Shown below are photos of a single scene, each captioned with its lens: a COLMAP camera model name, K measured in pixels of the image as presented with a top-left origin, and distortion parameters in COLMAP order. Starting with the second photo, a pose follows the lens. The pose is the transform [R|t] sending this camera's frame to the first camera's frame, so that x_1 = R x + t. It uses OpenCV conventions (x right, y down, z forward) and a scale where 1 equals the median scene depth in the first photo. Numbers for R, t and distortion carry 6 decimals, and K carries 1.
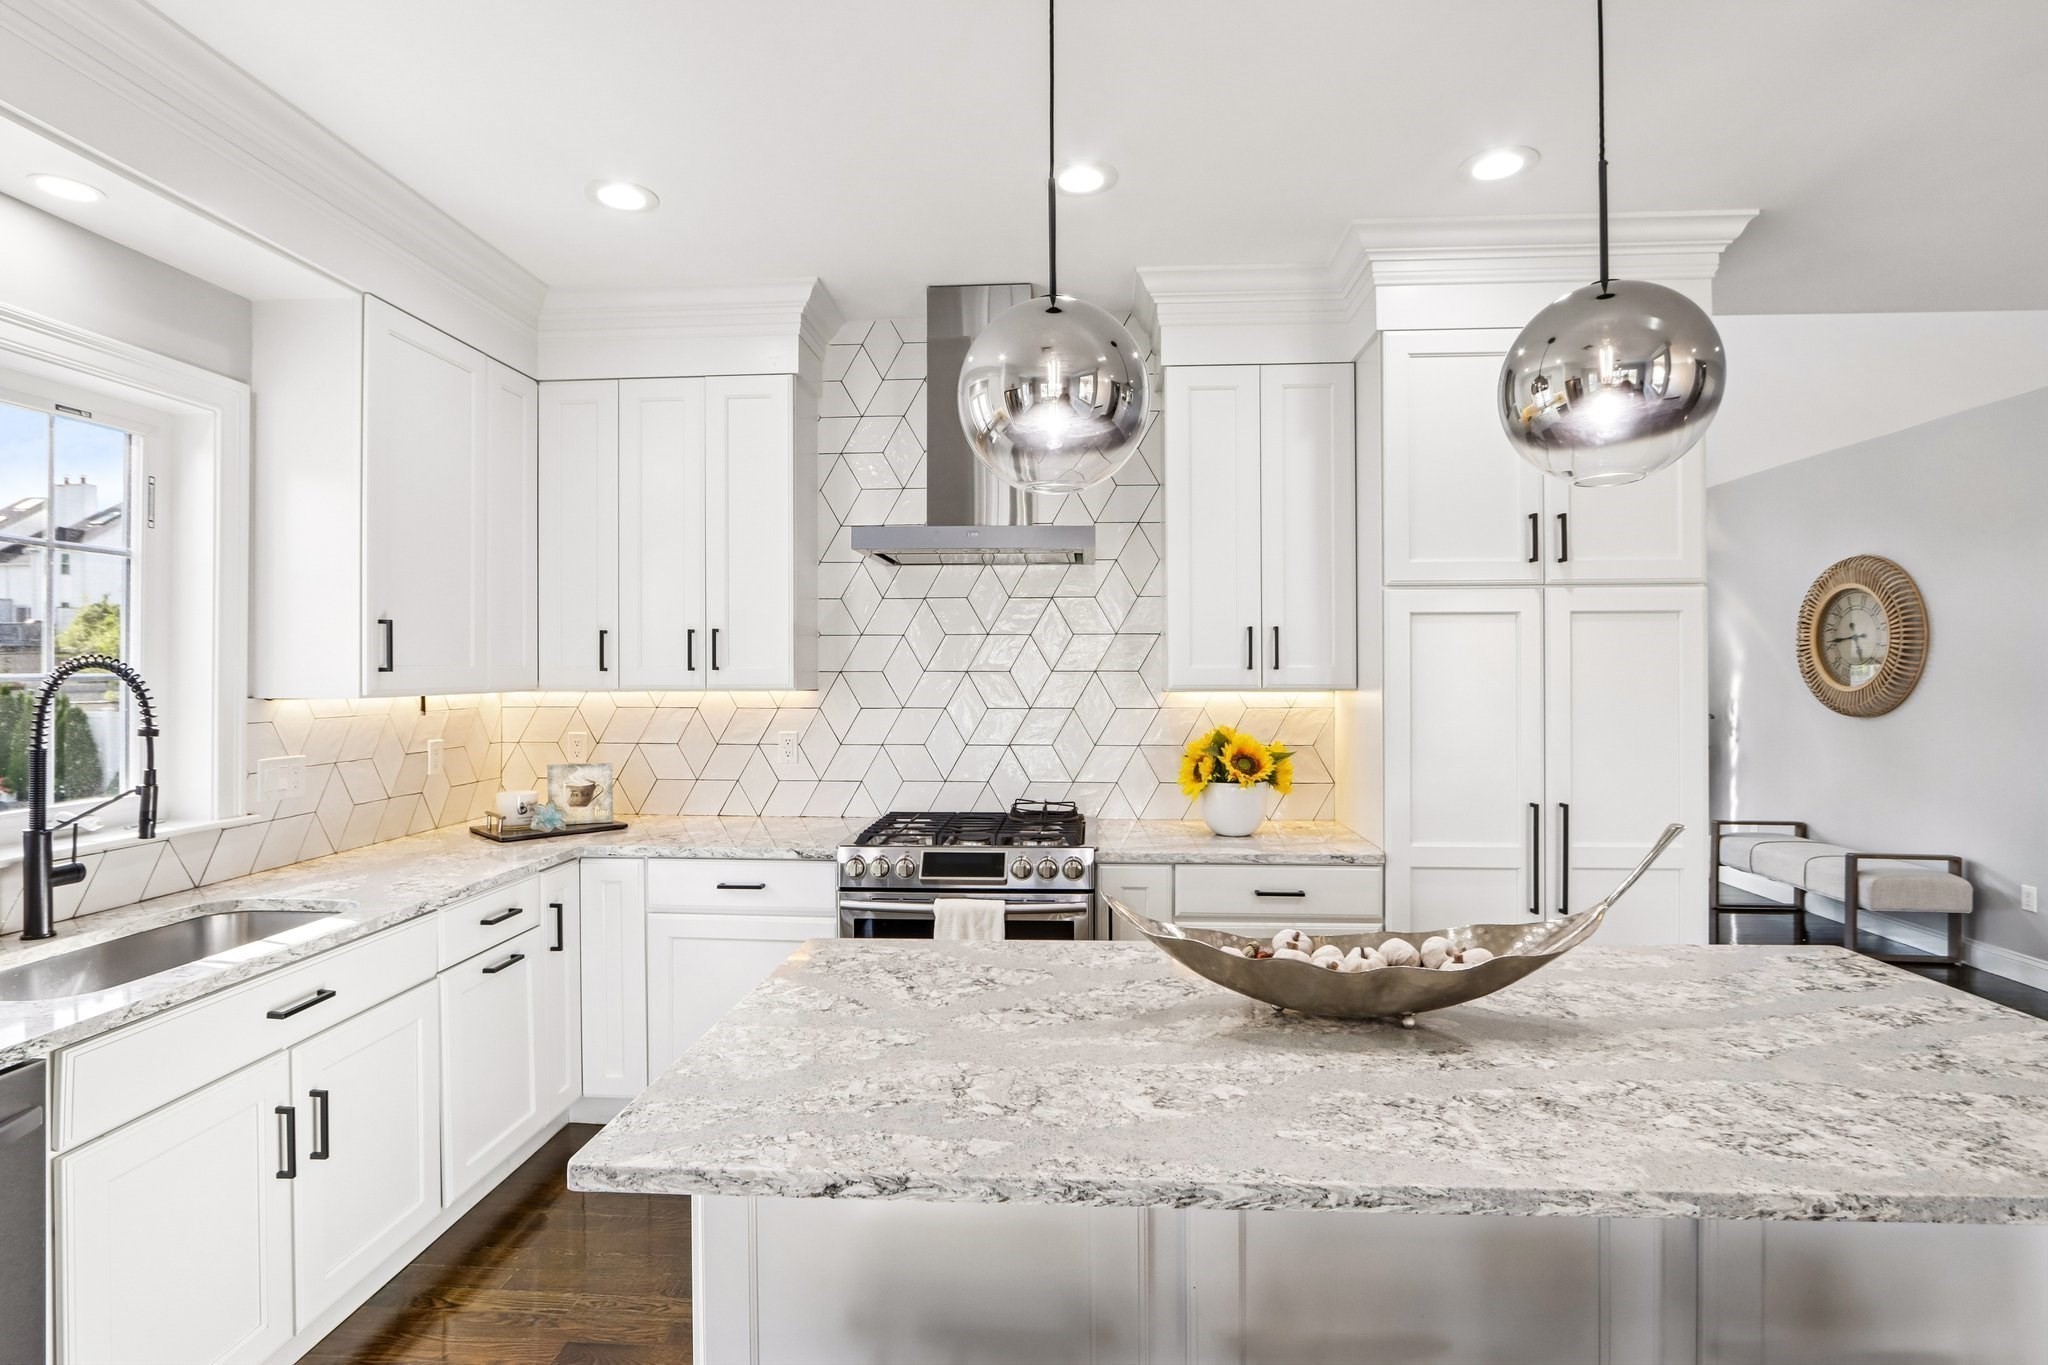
lens RADIAL K [[1011.0, 0, 1020.1], [0, 1011.0, 670.9], [0, 0, 1]] dist [-0.014414, 0.001153]
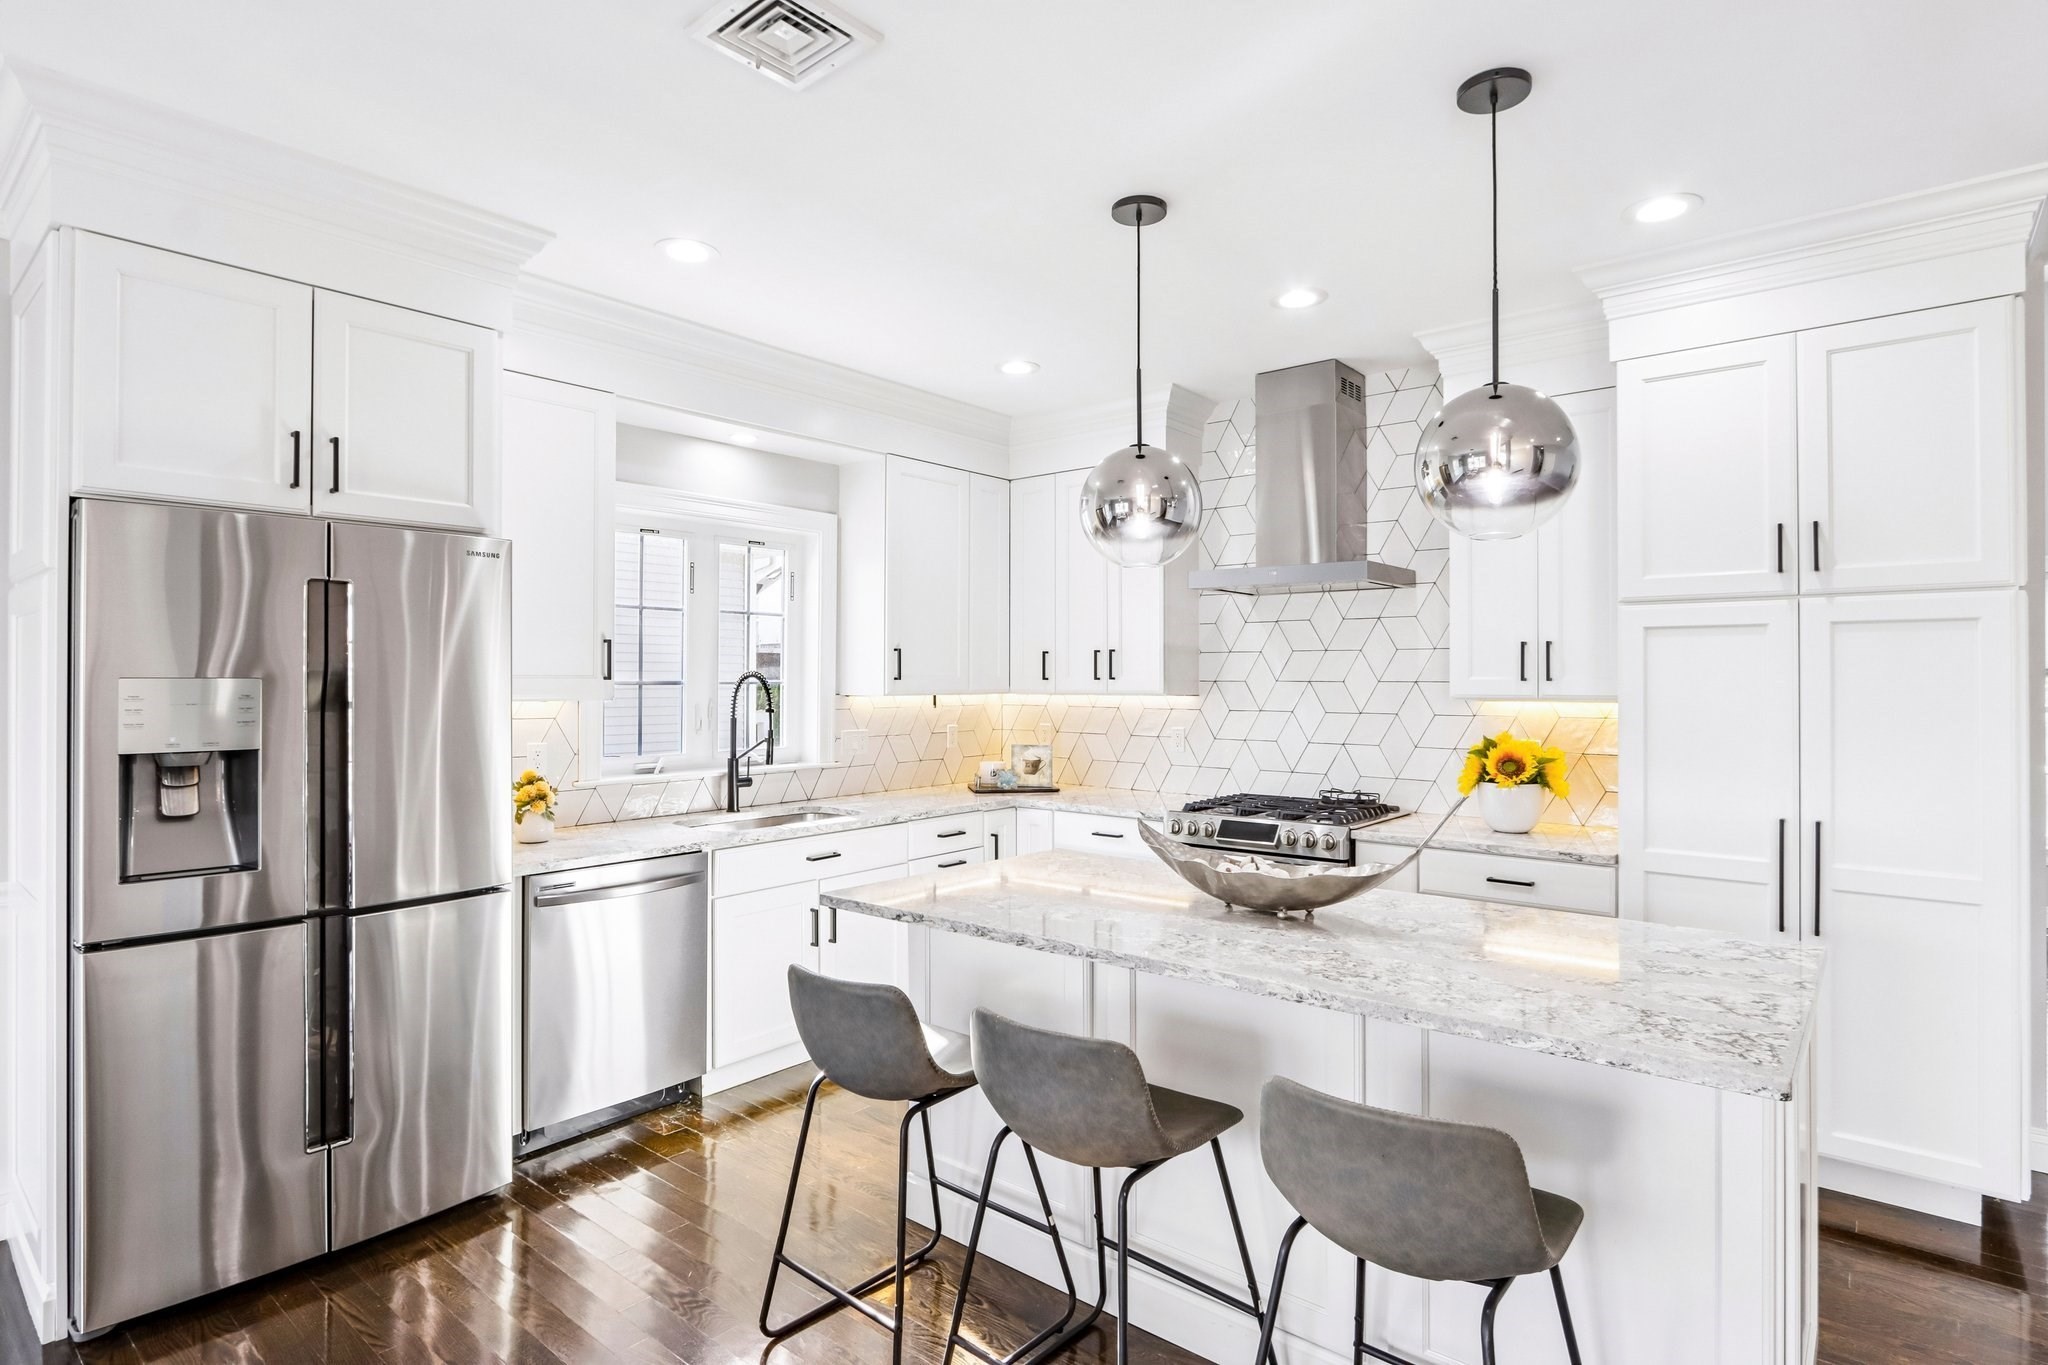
lens RADIAL K [[1052.6, 0, 1023.4], [0, 1052.6, 671.6], [0, 0, 1]] dist [-0.014500, 0.001556]
pose [[0.809526, -0.001048, -0.587083, 0.467885], [-0.003068, 0.999977, -0.006015, -0.003040], [0.587076, 0.006670, 0.809505, -0.238392]]
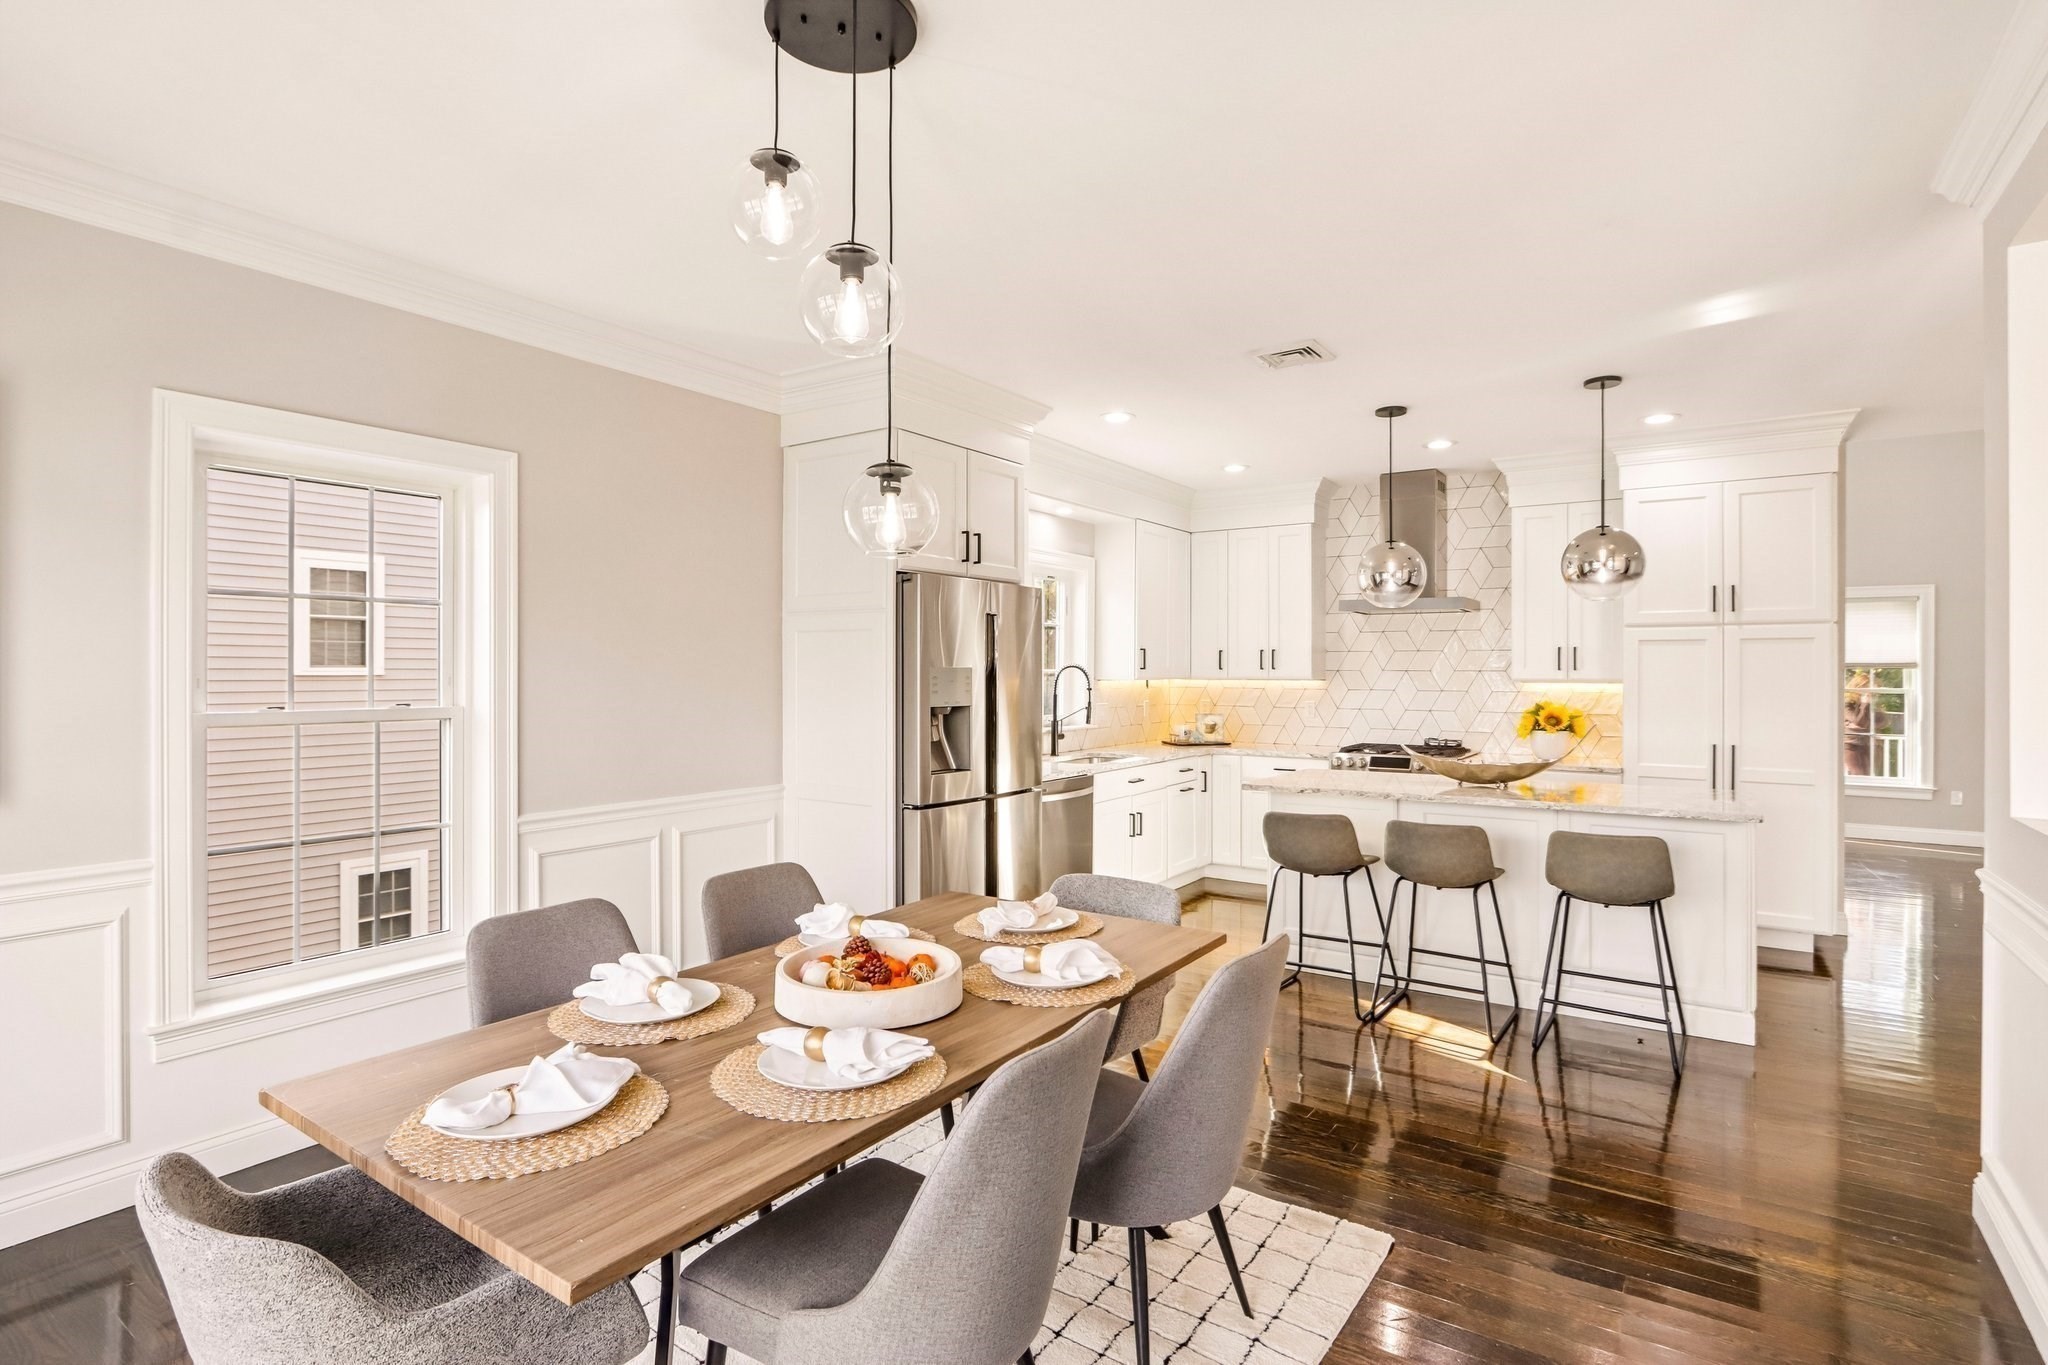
lens RADIAL K [[1011.0, 0, 1020.1], [0, 1011.0, 670.9], [0, 0, 1]] dist [-0.014414, 0.001153]
pose [[0.860371, 0.004093, -0.509651, 0.325751], [-0.004303, 0.999990, 0.000766, 0.002713], [0.509650, 0.001534, 0.860381, -1.110002]]
